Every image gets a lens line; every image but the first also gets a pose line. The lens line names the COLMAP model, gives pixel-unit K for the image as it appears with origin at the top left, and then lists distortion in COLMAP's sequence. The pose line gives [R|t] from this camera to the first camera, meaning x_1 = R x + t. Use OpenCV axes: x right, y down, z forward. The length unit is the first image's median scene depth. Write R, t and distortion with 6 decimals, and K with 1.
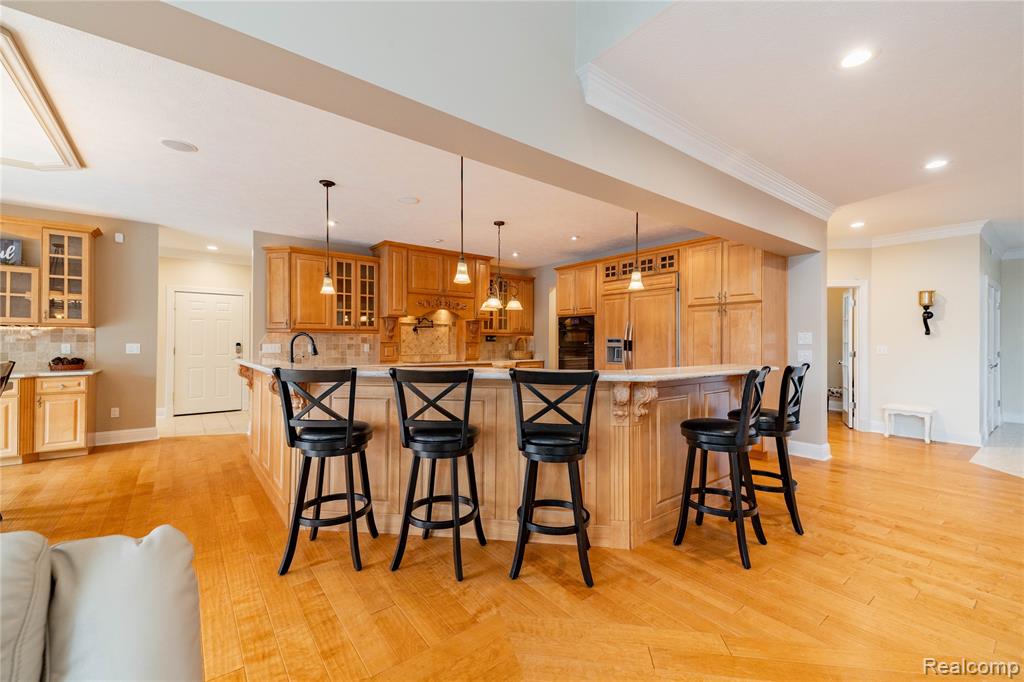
lens RADIAL K [[415.8, 0, 512.3], [0, 415.8, 338.8], [0, 0, 1]] dist [0.055989, -0.021320]
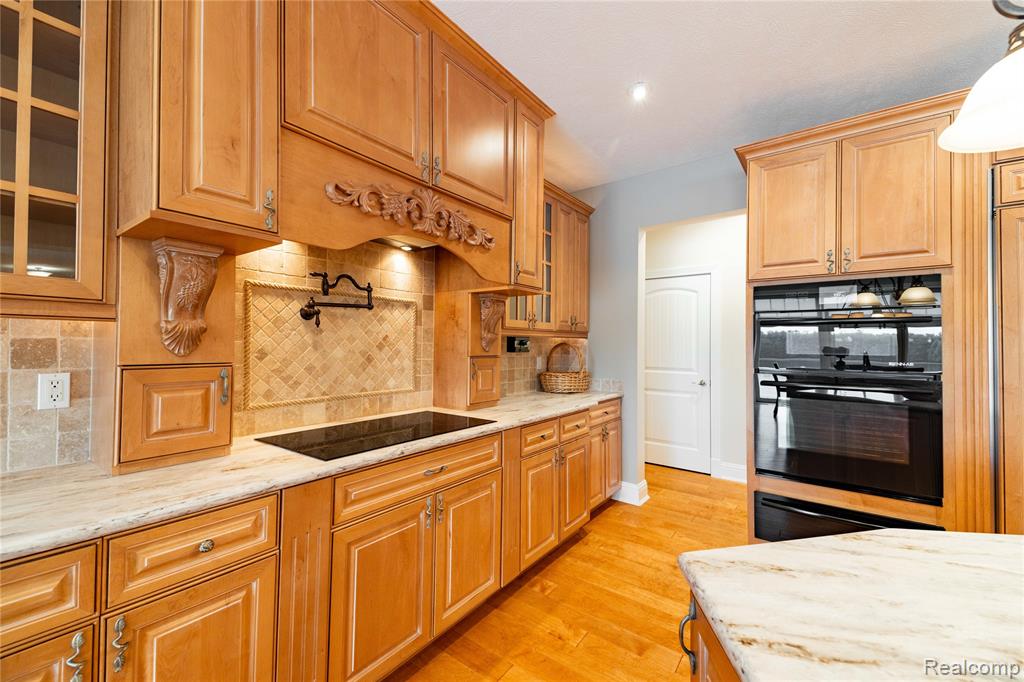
lens RADIAL K [[415.8, 0, 512.3], [0, 415.8, 338.8], [0, 0, 1]] dist [0.055989, -0.021320]
pose [[0.963643, 0.008203, 0.267069, -0.235292], [-0.006450, 0.999952, -0.007442, -0.004378], [-0.267117, 0.005449, 0.963649, 0.920037]]
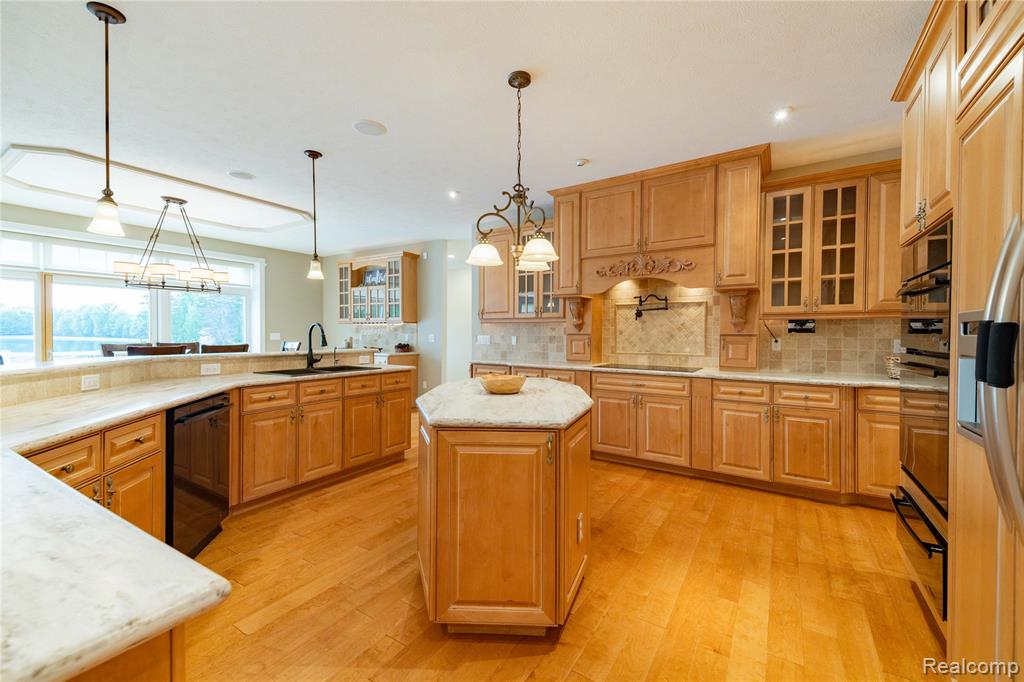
lens RADIAL K [[415.8, 0, 512.3], [0, 415.8, 338.8], [0, 0, 1]] dist [0.055989, -0.021320]
pose [[0.330860, 0.011752, -0.943607, 0.407791], [0.003559, 0.999900, 0.013701, 0.008112], [0.943673, -0.007892, 0.330785, 0.810649]]
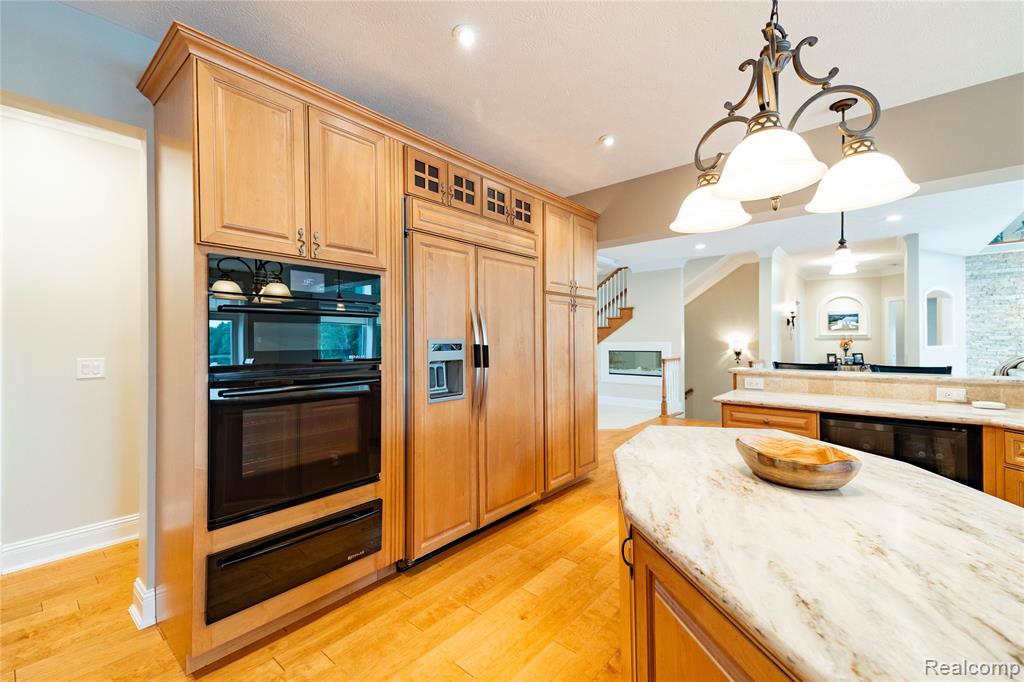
lens RADIAL K [[424.5, 0, 511.0], [0, 424.5, 338.7], [0, 0, 1]] dist [0.057991, -0.022639]
pose [[-0.198119, 0.002423, 0.980175, -0.214563], [-0.000950, 0.999996, -0.002664, -0.002761], [-0.980177, -0.001459, -0.198116, 1.141609]]
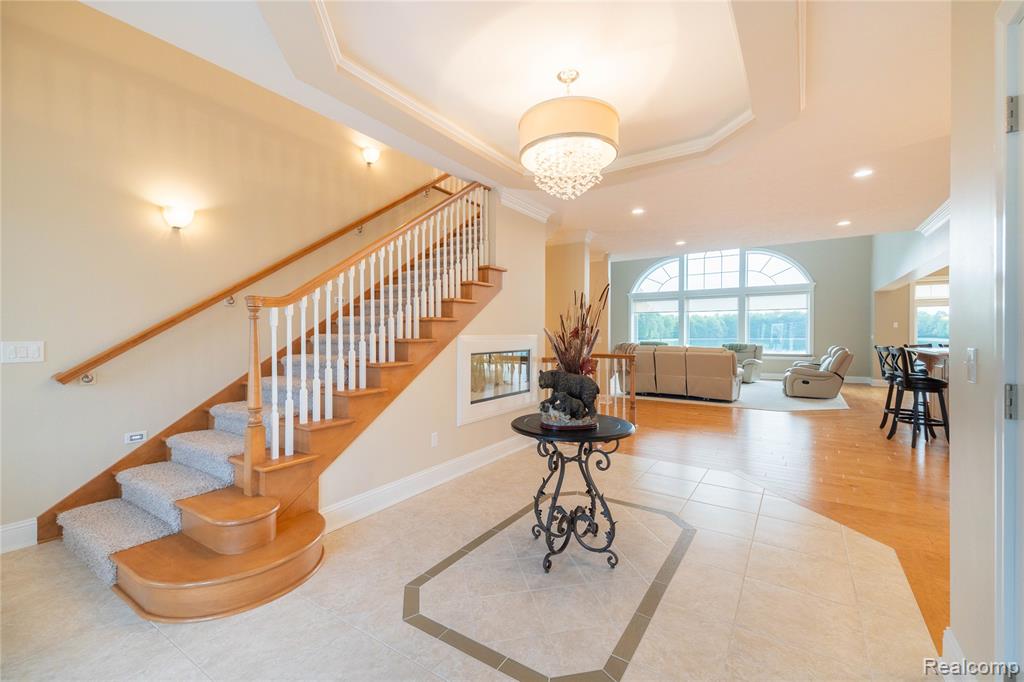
lens RADIAL K [[430.0, 0, 511.9], [0, 430.0, 337.3], [0, 0, 1]] dist [0.059259, -0.024239]
pose [[-0.947377, 0.002763, -0.320107, 1.473794], [0.003406, 0.999993, -0.001449, 0.011244], [0.320101, -0.002463, -0.947380, 1.194162]]
